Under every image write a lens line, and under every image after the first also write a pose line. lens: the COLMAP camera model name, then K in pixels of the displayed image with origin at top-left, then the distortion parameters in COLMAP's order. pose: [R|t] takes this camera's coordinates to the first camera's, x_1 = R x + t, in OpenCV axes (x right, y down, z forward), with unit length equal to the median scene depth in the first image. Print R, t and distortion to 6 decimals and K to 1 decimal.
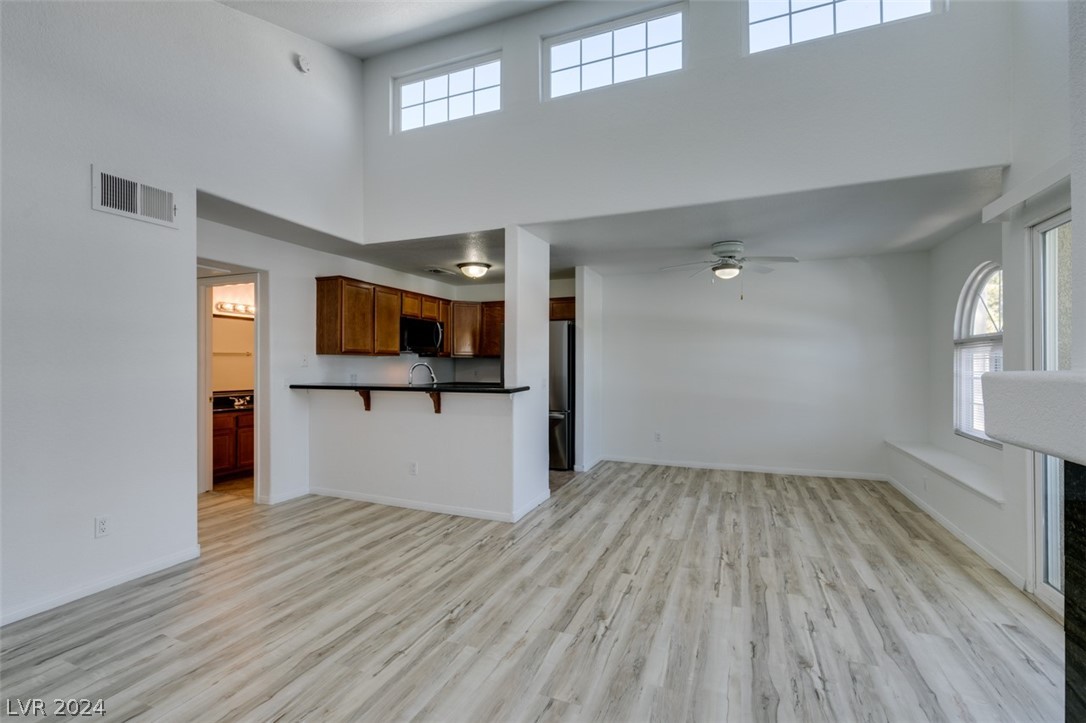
lens RADIAL K [[489.6, 0, 537.4], [0, 489.6, 367.4], [0, 0, 1]] dist [0.006696, -0.001349]
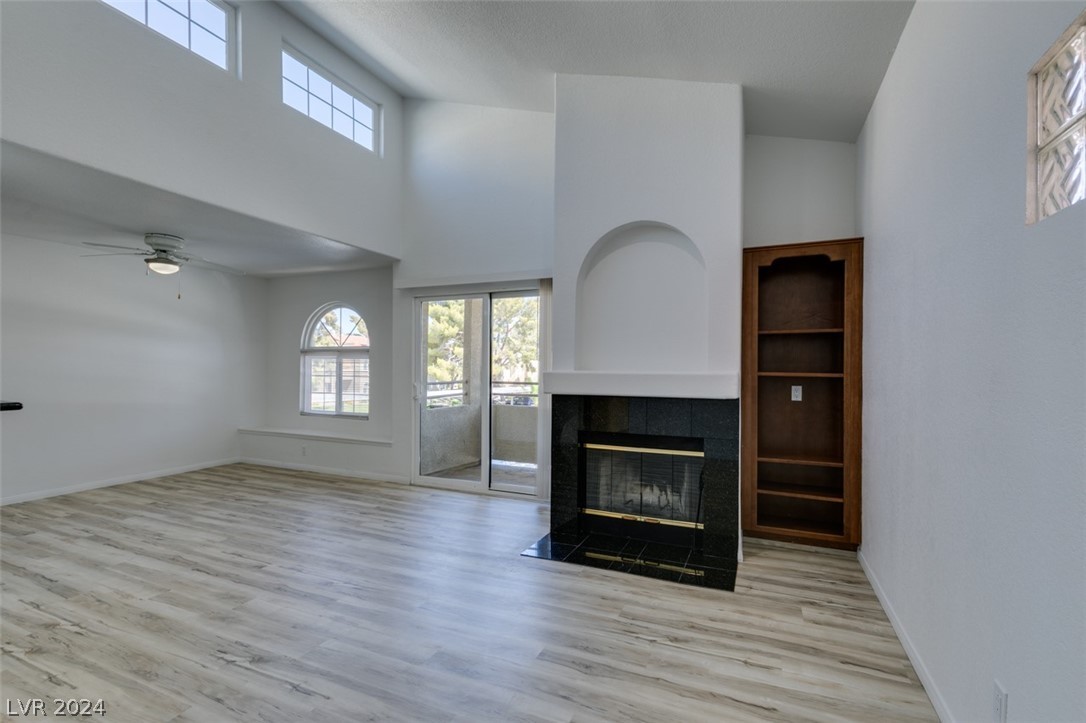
lens RADIAL K [[489.6, 0, 537.6], [0, 489.6, 366.6], [0, 0, 1]] dist [0.006696, -0.001349]
pose [[0.038106, 0.005729, 0.999257, -0.725393], [-0.002439, 0.999981, -0.005640, 0.000340], [-0.999271, -0.002223, 0.038120, 0.329658]]
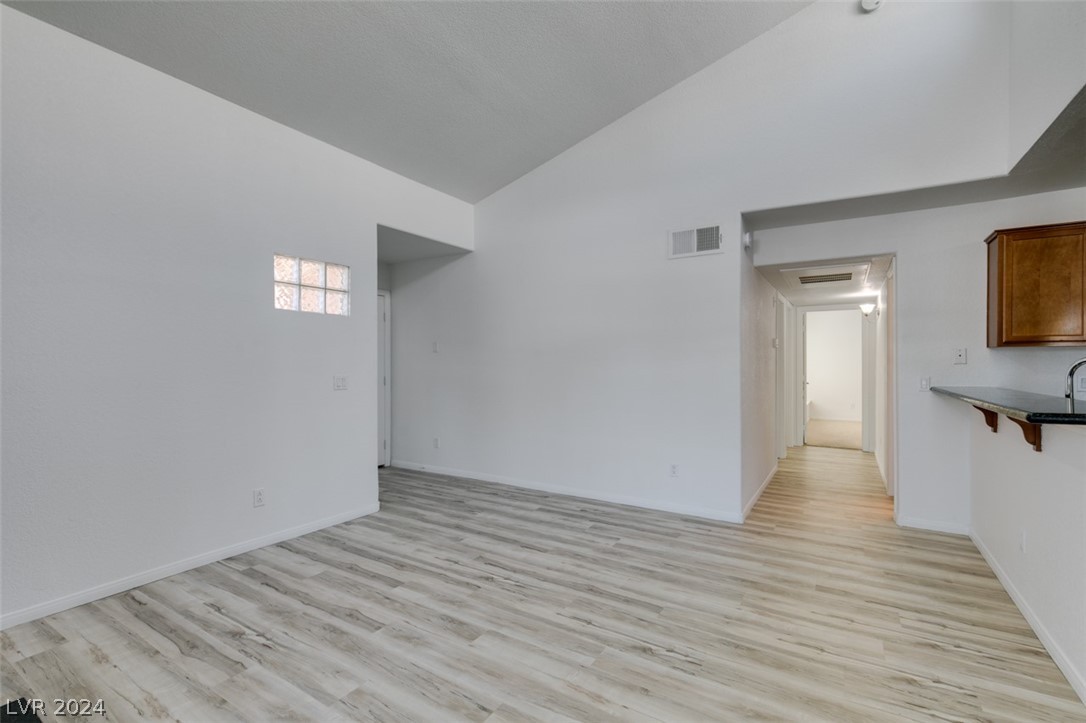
lens RADIAL K [[489.6, 0, 545.9], [0, 489.6, 364.3], [0, 0, 1]] dist [0.006696, -0.001349]
pose [[-0.155905, 0.004764, -0.987761, 0.510916], [-0.005690, 0.999967, 0.005720, -0.002194], [0.987756, 0.006512, -0.155872, 0.670877]]
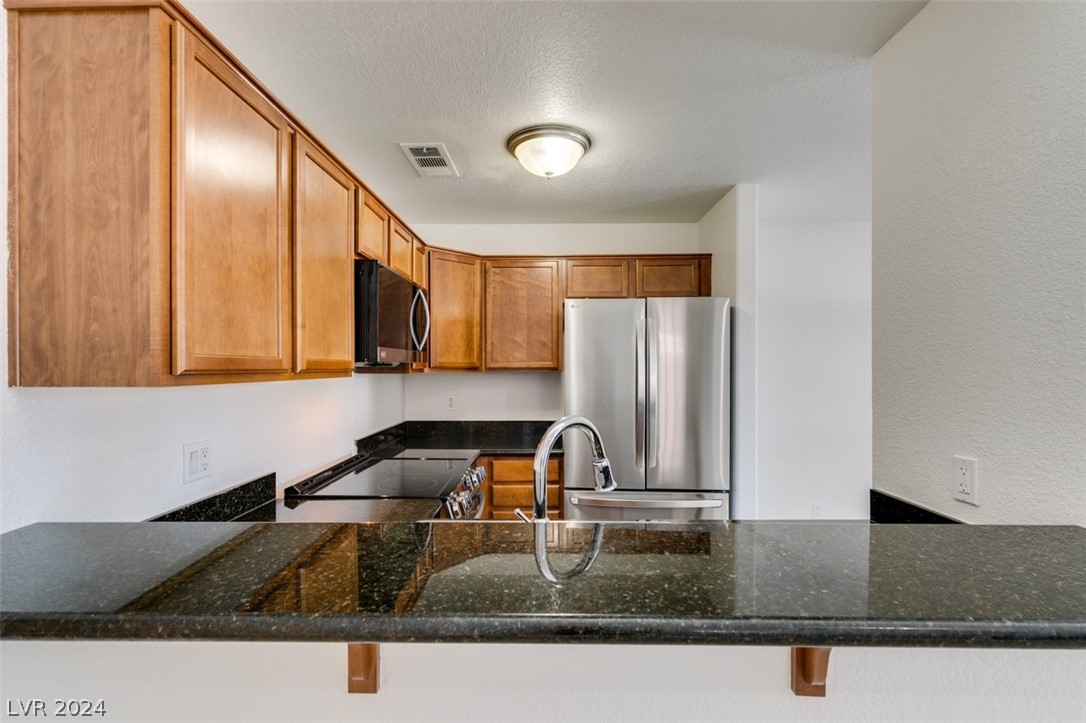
lens RADIAL K [[489.6, 0, 539.5], [0, 489.6, 368.7], [0, 0, 1]] dist [0.006696, -0.001349]
pose [[0.932498, -0.004396, 0.361147, -0.459019], [0.004578, 0.999989, 0.000352, -0.045790], [-0.361145, 0.001325, 0.932509, 1.043412]]
